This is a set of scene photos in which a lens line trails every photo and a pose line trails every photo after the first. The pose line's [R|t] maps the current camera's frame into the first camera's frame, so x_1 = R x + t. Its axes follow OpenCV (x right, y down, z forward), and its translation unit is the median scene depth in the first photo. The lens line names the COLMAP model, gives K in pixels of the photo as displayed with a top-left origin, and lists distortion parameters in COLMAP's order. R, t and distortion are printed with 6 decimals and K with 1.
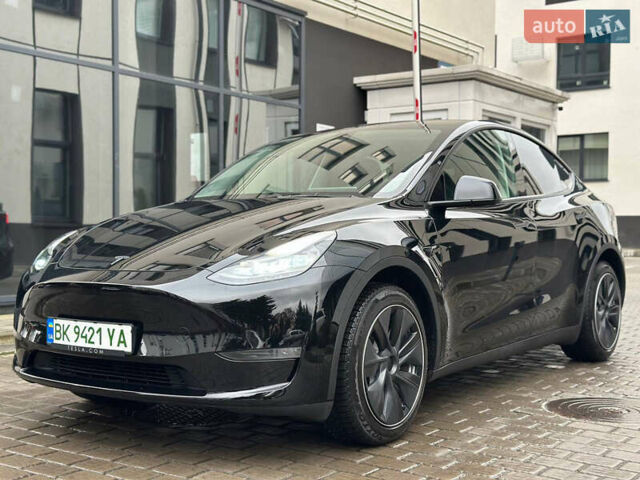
lens RADIAL K [[904.4, 0, 324.4], [0, 904.4, 240.3], [0, 0, 1]] dist [0.088524, 0.000000]
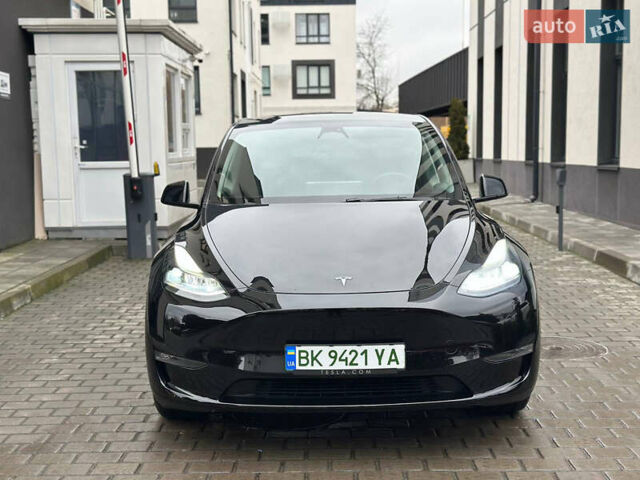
lens RADIAL K [[904.4, 0, 318.1], [0, 904.4, 234.8], [0, 0, 1]] dist [0.088524, 0.000000]
pose [[0.811208, -0.073927, 0.580066, -0.835536], [0.023157, 0.995260, 0.094456, -0.128370], [-0.584300, -0.063191, 0.809074, 0.179931]]
